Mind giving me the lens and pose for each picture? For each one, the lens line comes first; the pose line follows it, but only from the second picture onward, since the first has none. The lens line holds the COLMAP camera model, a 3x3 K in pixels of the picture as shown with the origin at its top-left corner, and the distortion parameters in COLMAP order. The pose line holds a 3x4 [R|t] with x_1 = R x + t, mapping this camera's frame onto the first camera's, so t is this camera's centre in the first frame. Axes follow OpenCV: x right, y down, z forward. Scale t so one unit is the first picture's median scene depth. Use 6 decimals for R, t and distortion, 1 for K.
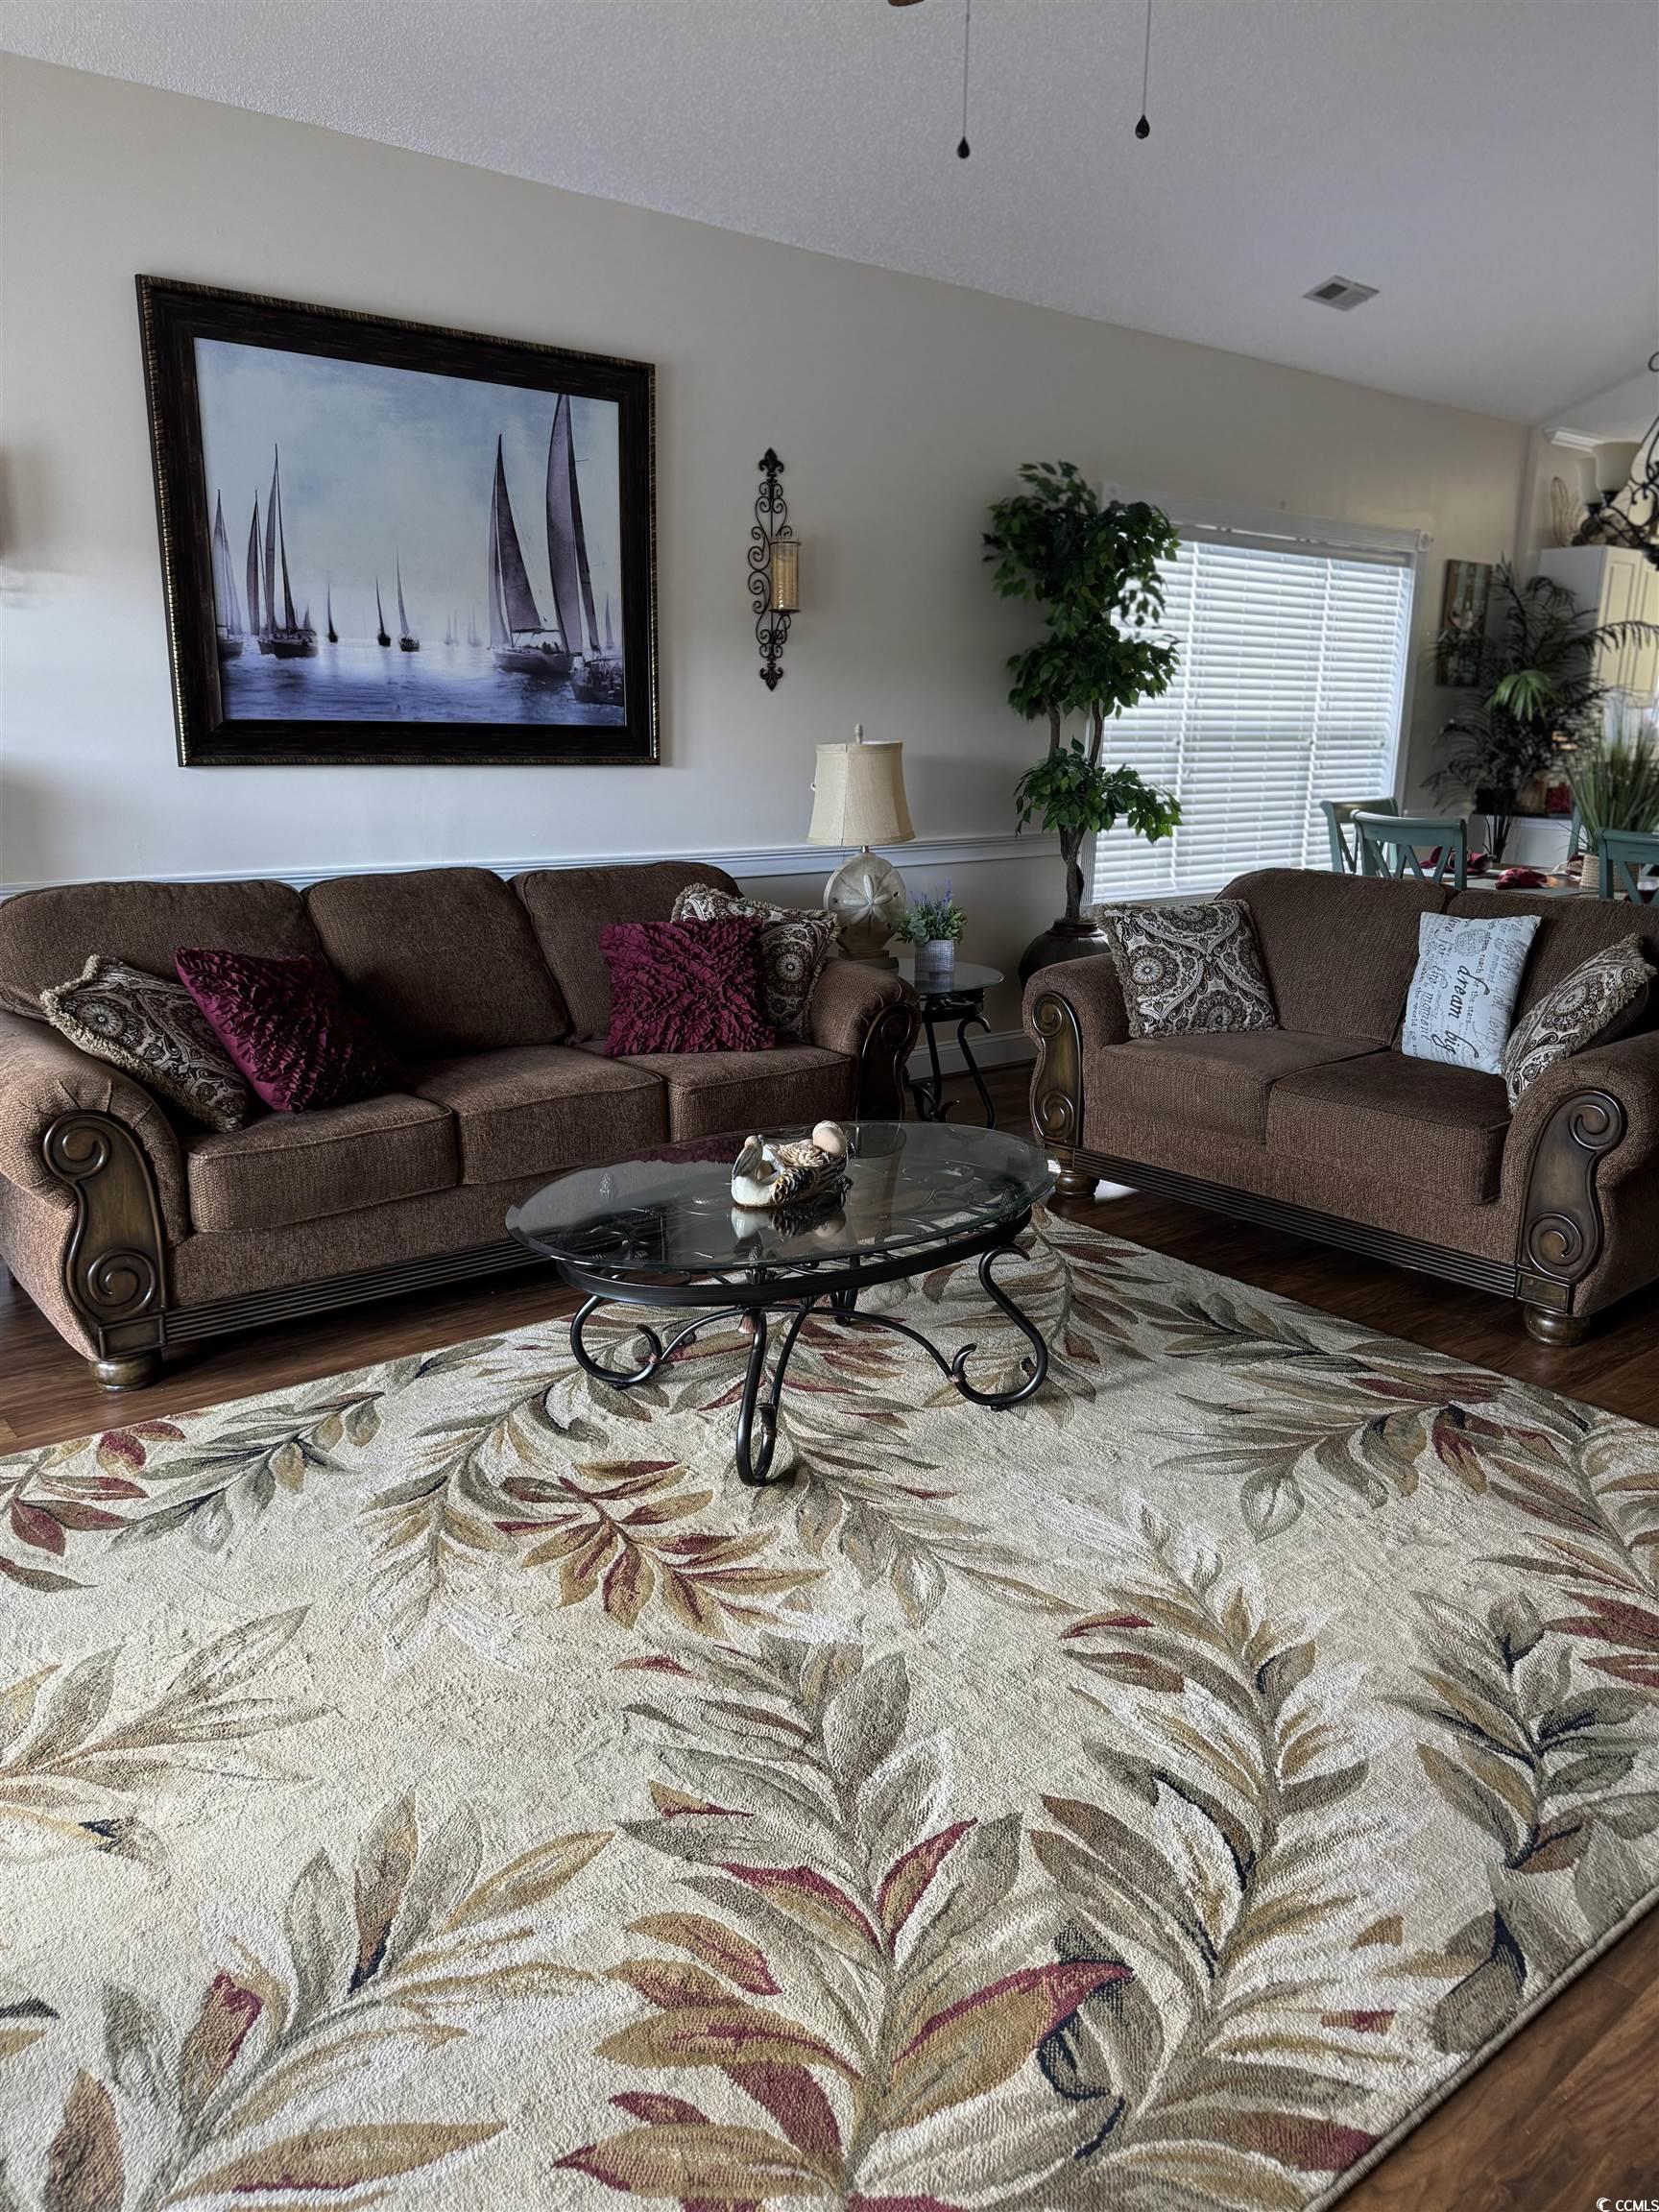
lens RADIAL K [[1568.7, 0, 847.6], [0, 1568.7, 1104.9], [0, 0, 1]] dist [0.043723, -0.051900]
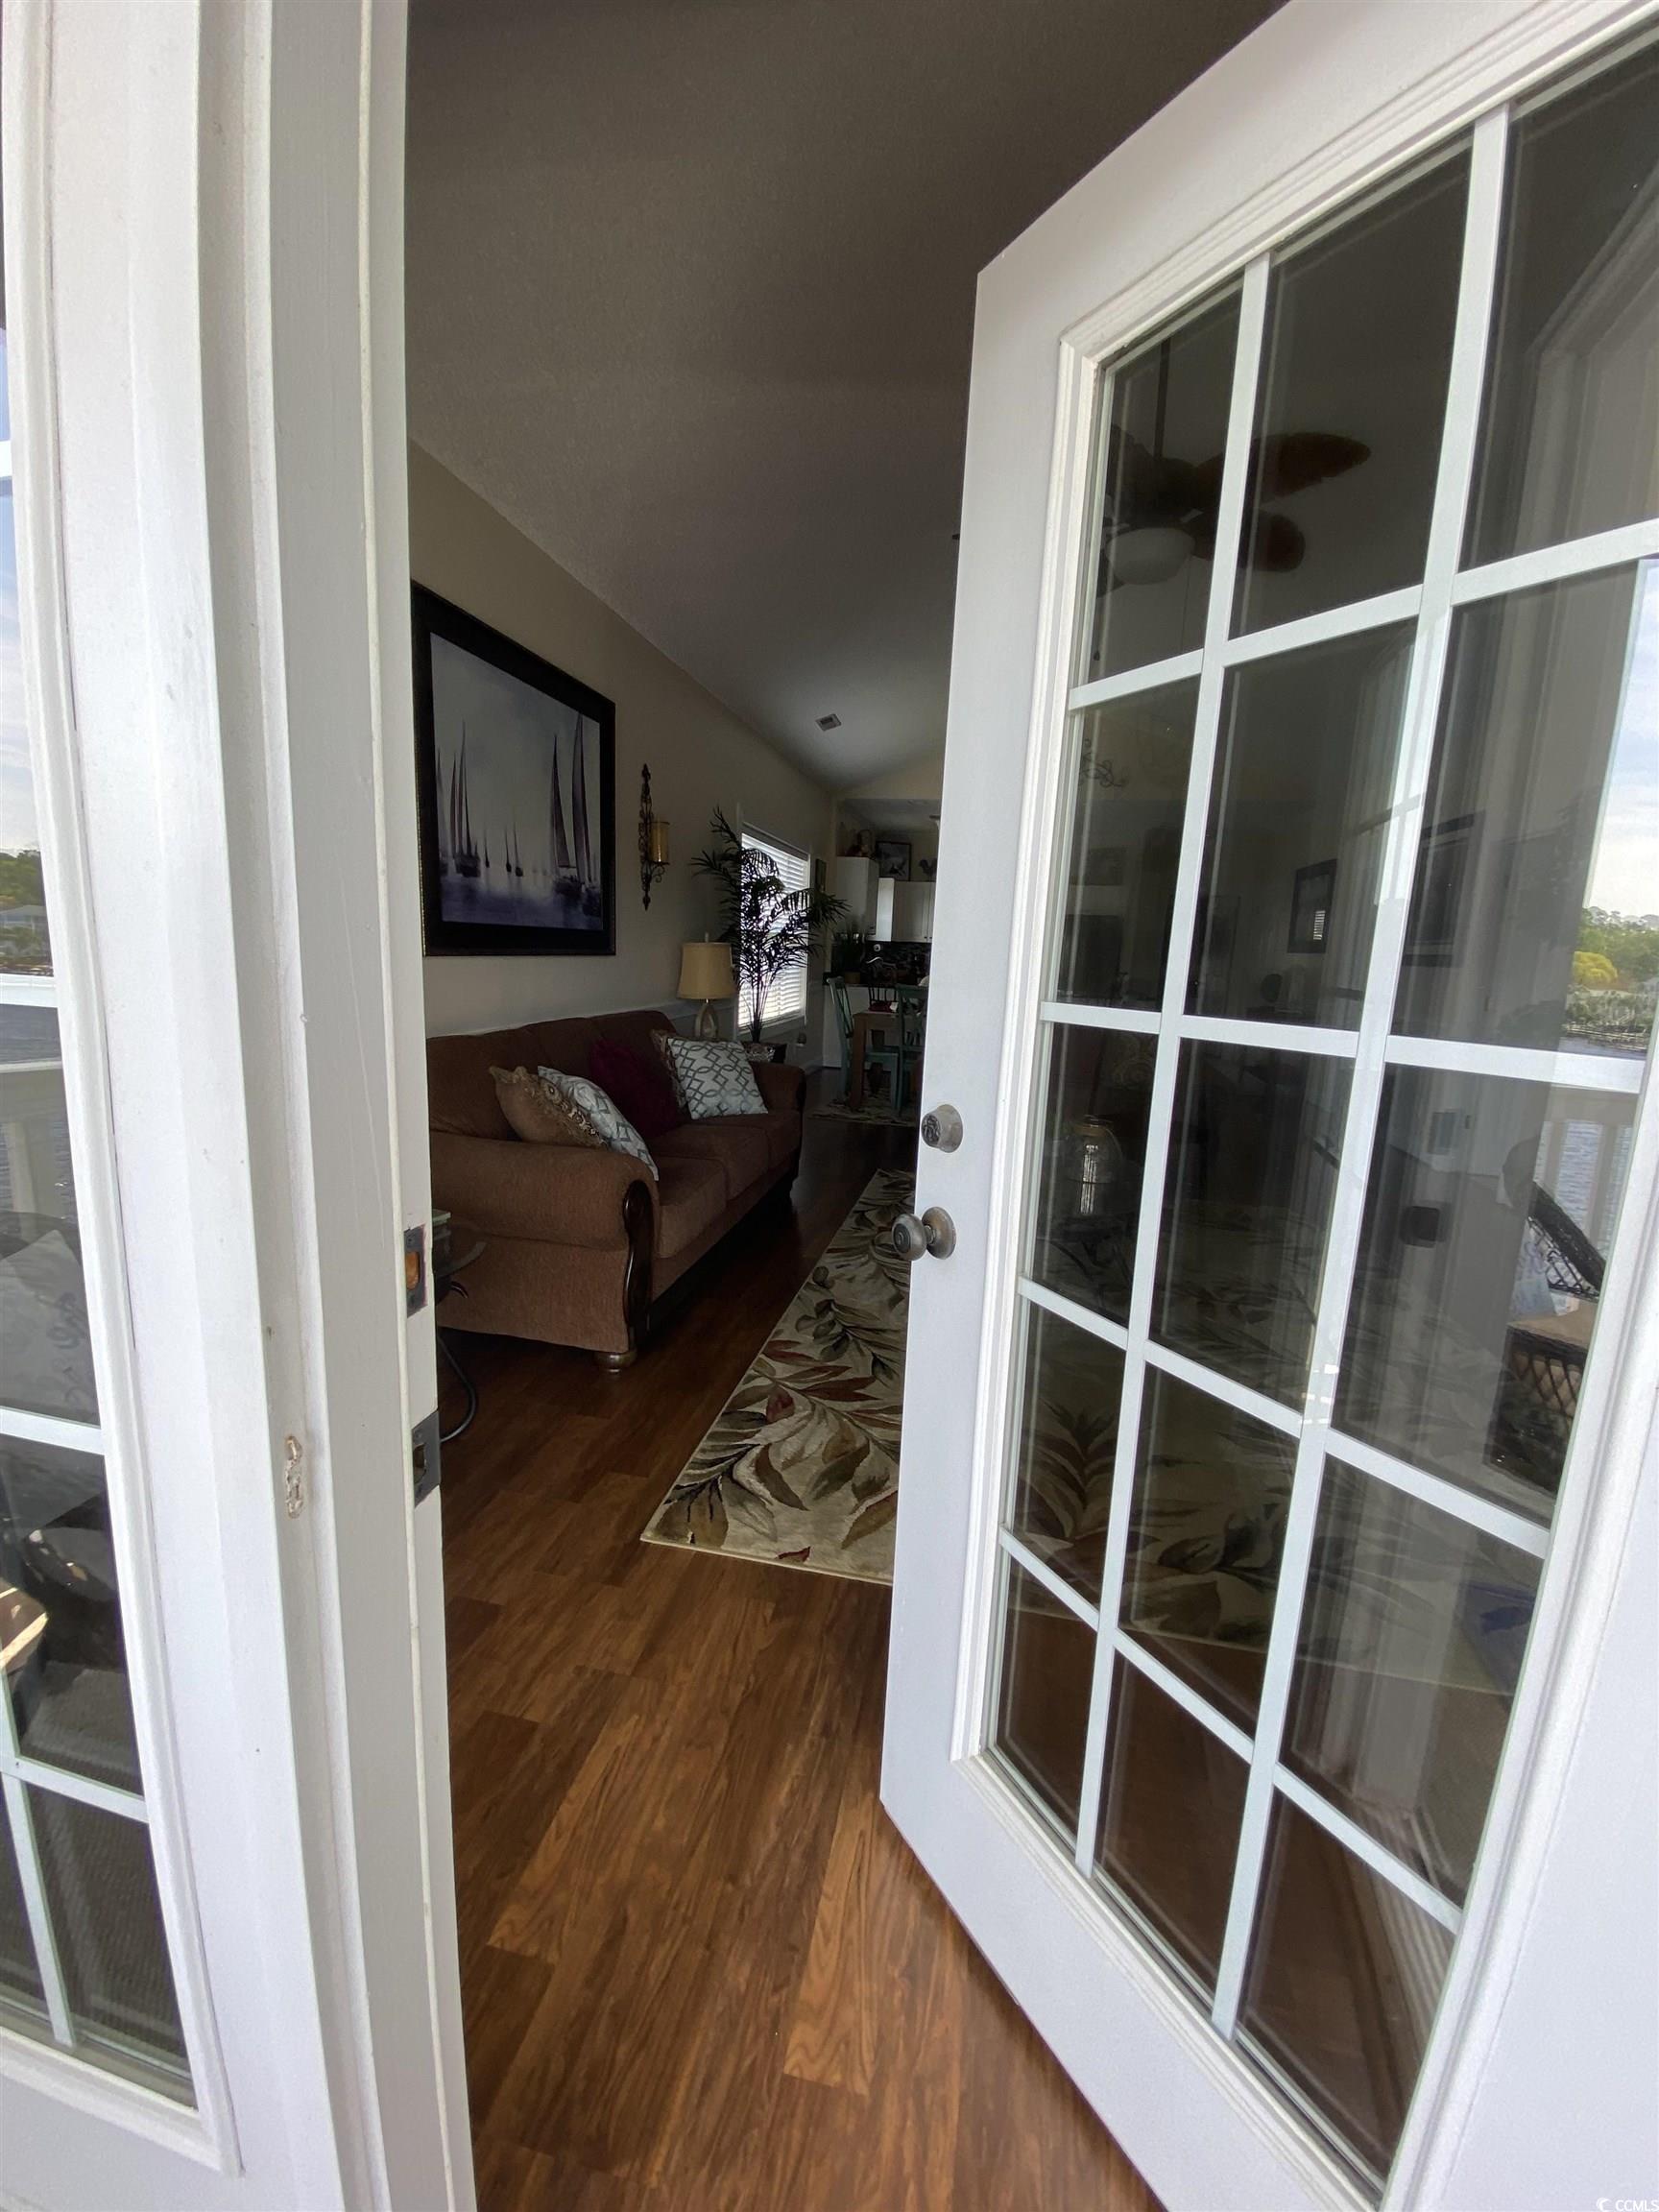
lens RADIAL K [[875.4, 0, 846.5], [0, 875.4, 1126.9], [0, 0, 1]] dist [0.001764, -0.000035]
pose [[0.777128, -0.104890, 0.620541, -0.624966], [0.114611, 0.993112, 0.024333, -0.053860], [-0.618819, 0.052211, 0.783797, 0.234449]]
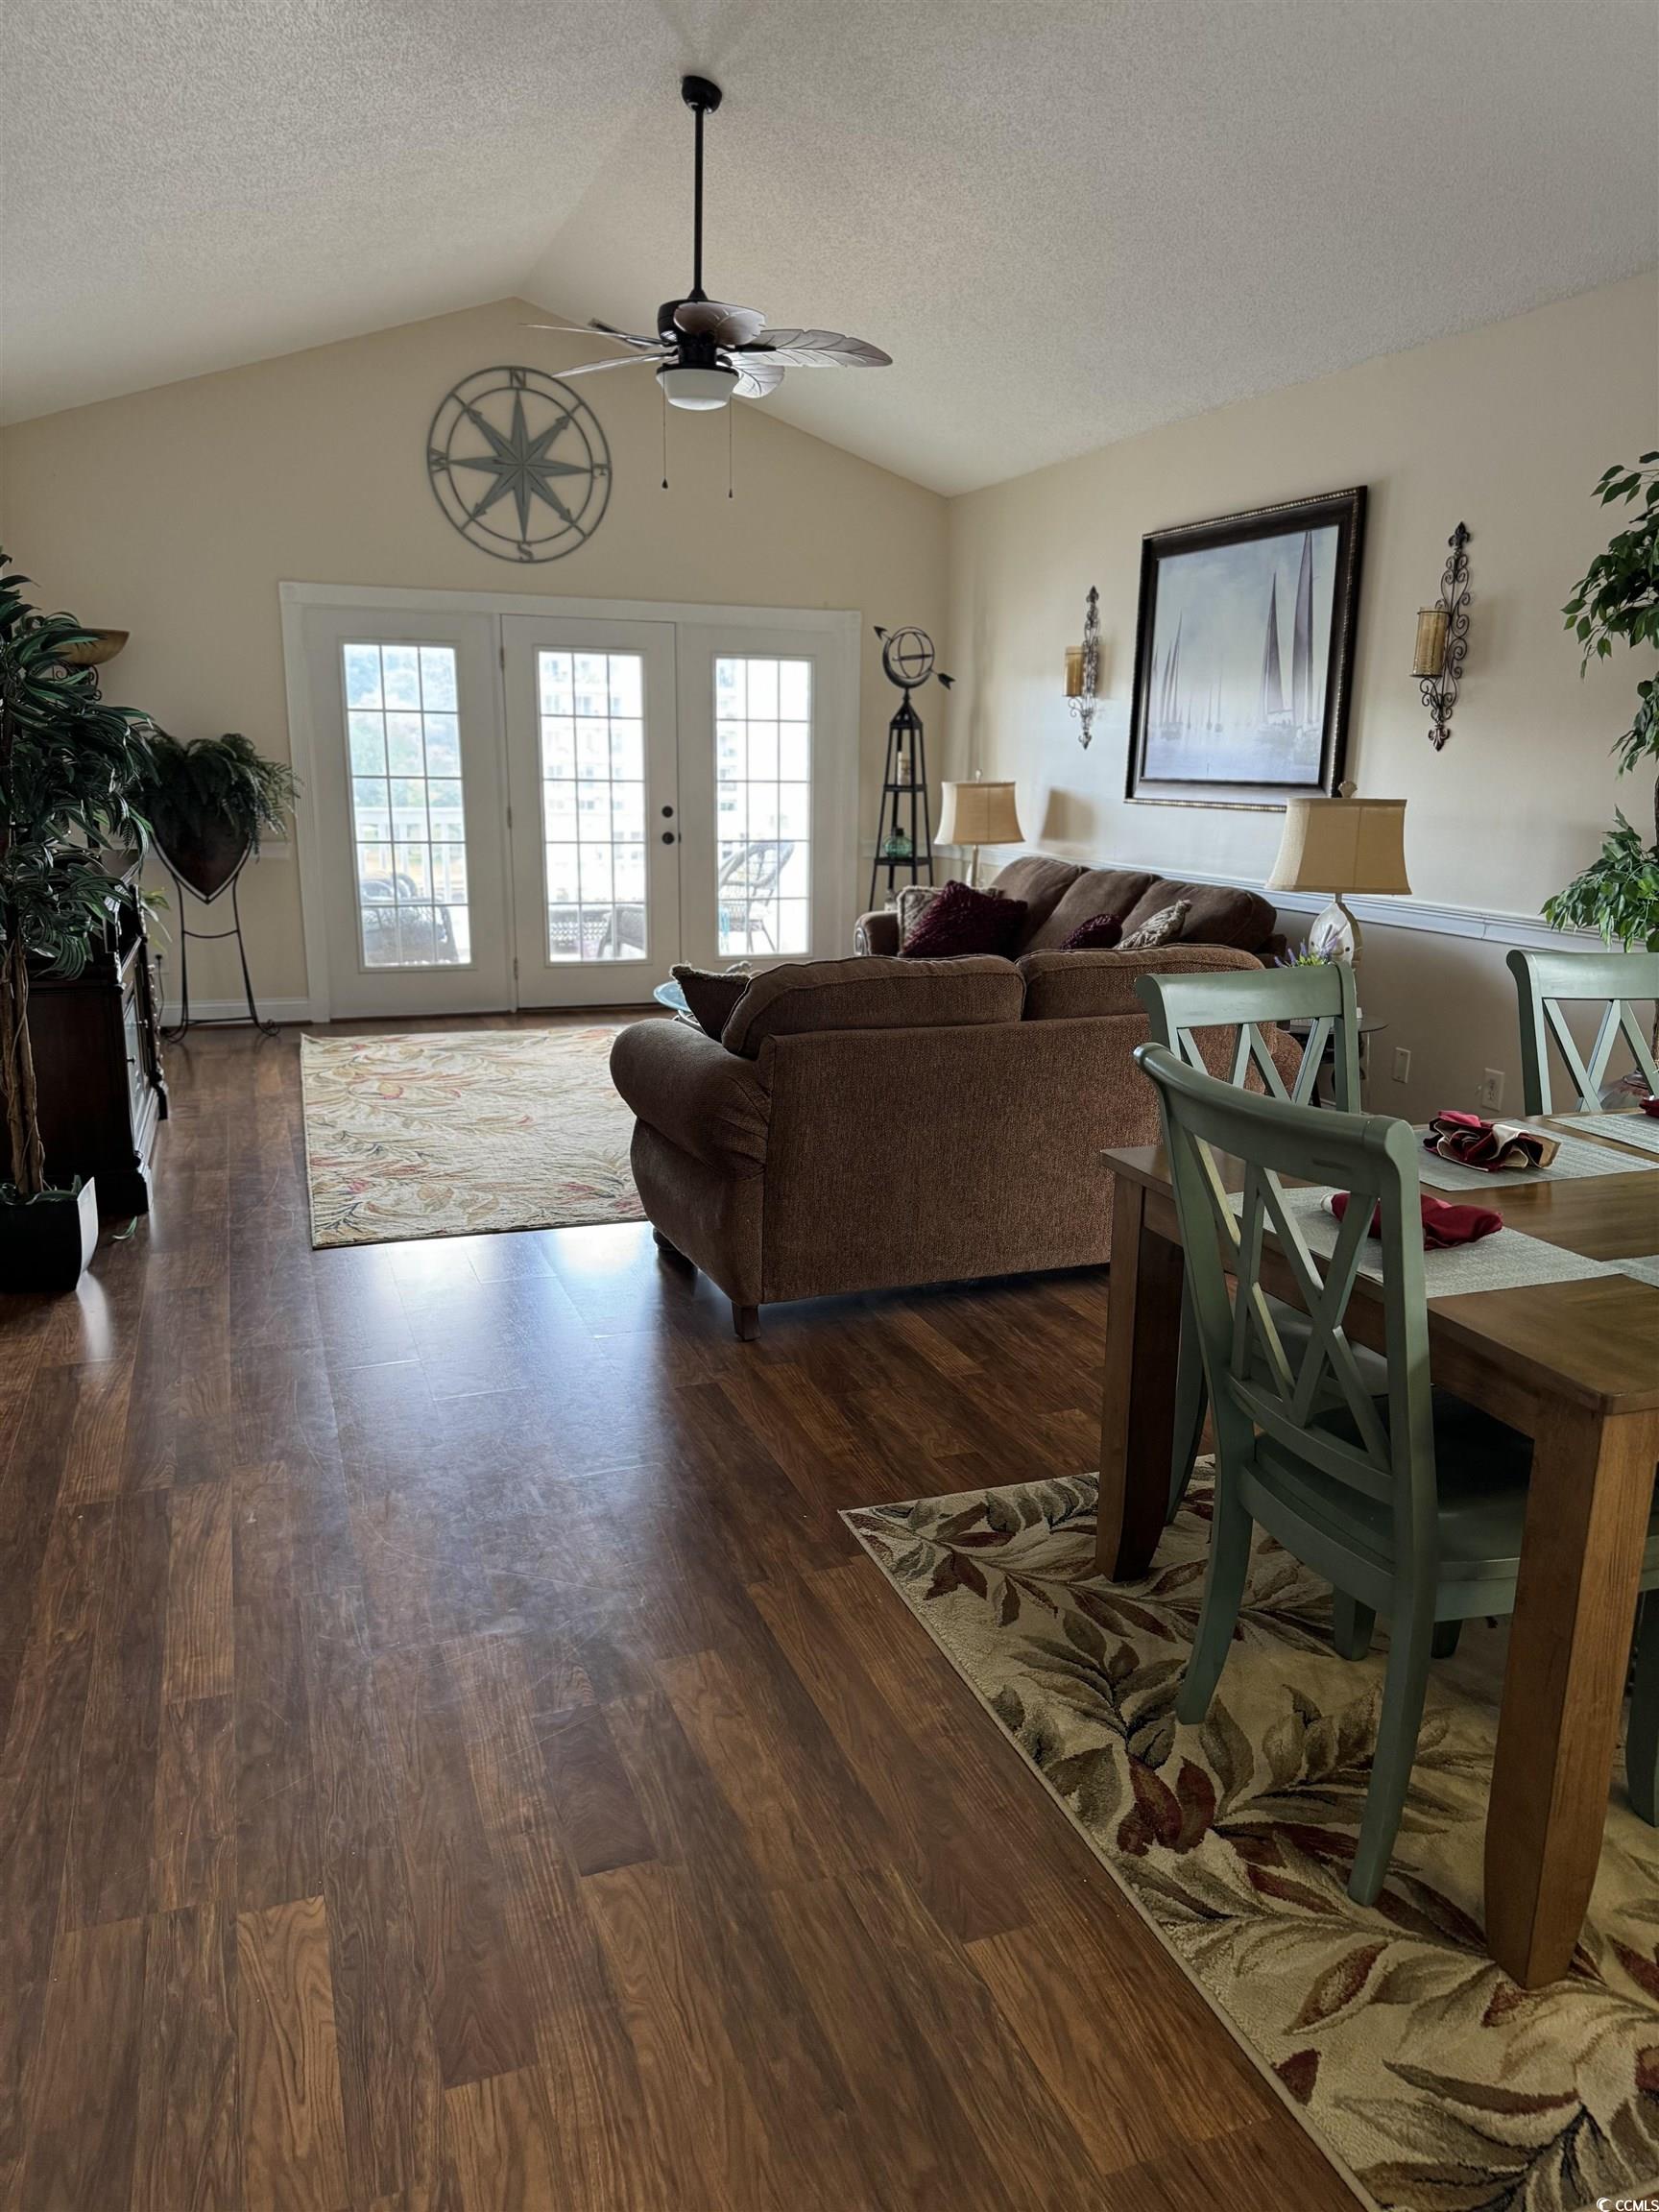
lens RADIAL K [[1568.7, 0, 833.0], [0, 1568.7, 1094.2], [0, 0, 1]] dist [0.043723, -0.051900]
pose [[-0.338142, 0.180100, -0.923701, 1.434457], [-0.248086, 0.929741, 0.272095, -0.316094], [0.907807, 0.321164, -0.269704, 1.314618]]
